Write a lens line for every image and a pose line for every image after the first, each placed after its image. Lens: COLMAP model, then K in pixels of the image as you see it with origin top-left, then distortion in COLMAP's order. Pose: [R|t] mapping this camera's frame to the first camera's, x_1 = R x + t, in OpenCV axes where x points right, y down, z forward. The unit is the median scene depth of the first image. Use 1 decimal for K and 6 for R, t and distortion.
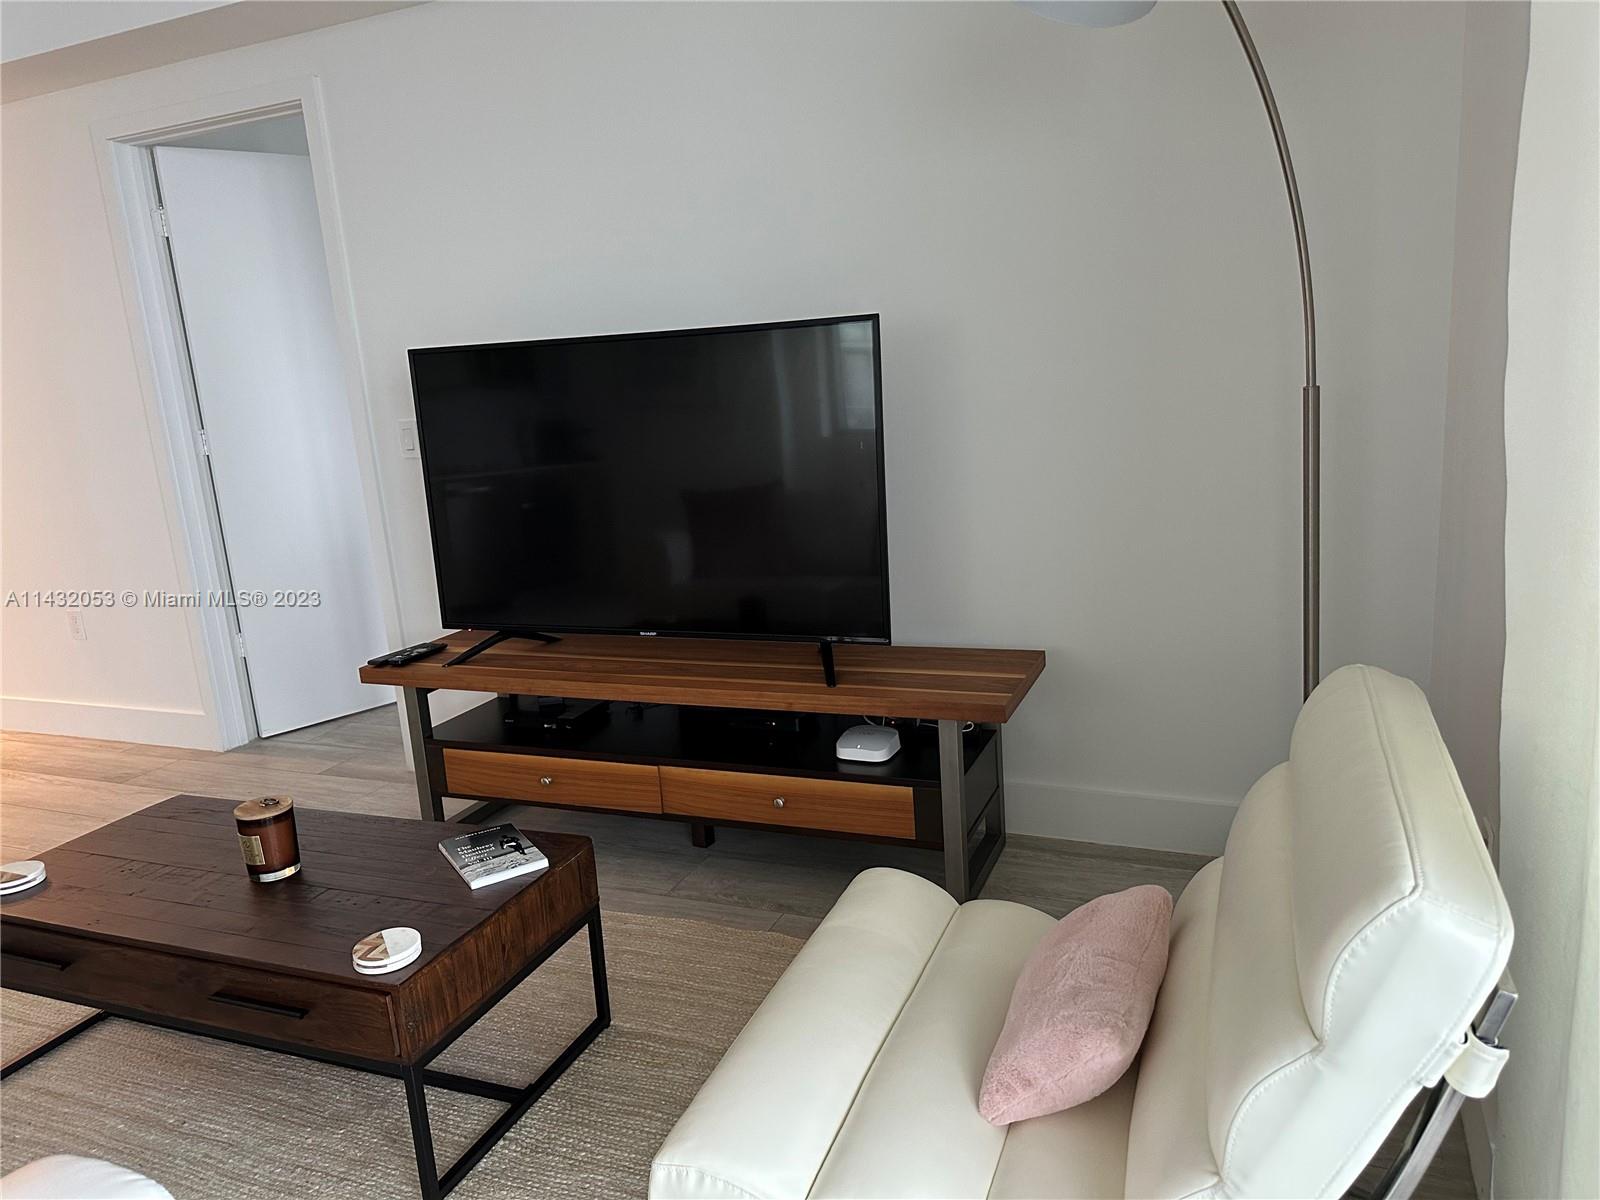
lens RADIAL K [[1129.6, 0, 800.0], [0, 1129.6, 600.0], [0, 0, 1]] dist [0.009231, 0.000431]
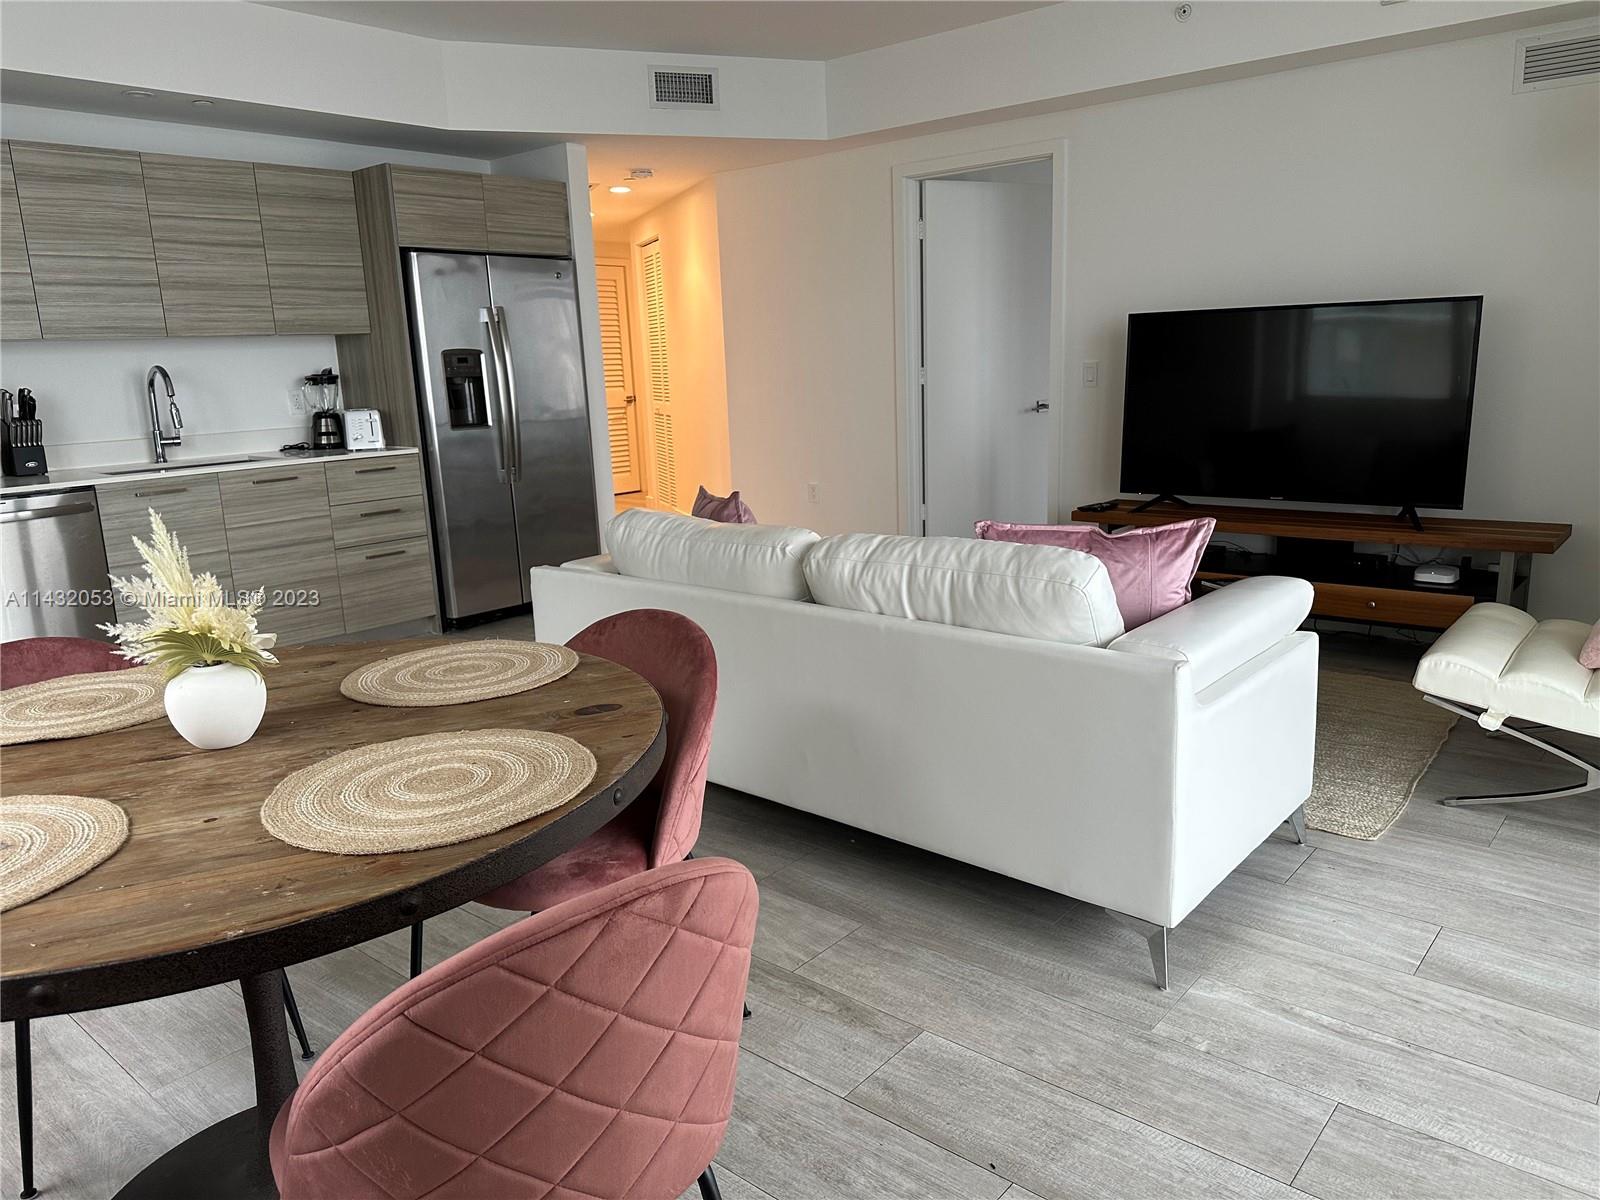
lens RADIAL K [[1120.4, 0, 797.4], [0, 1120.4, 637.6], [0, 0, 1]] dist [-0.000501, -0.001895]
pose [[0.951716, 0.103609, -0.288968, -0.321049], [-0.088563, 0.993967, 0.064703, 0.189773], [0.293929, -0.035987, 0.955150, -0.741505]]
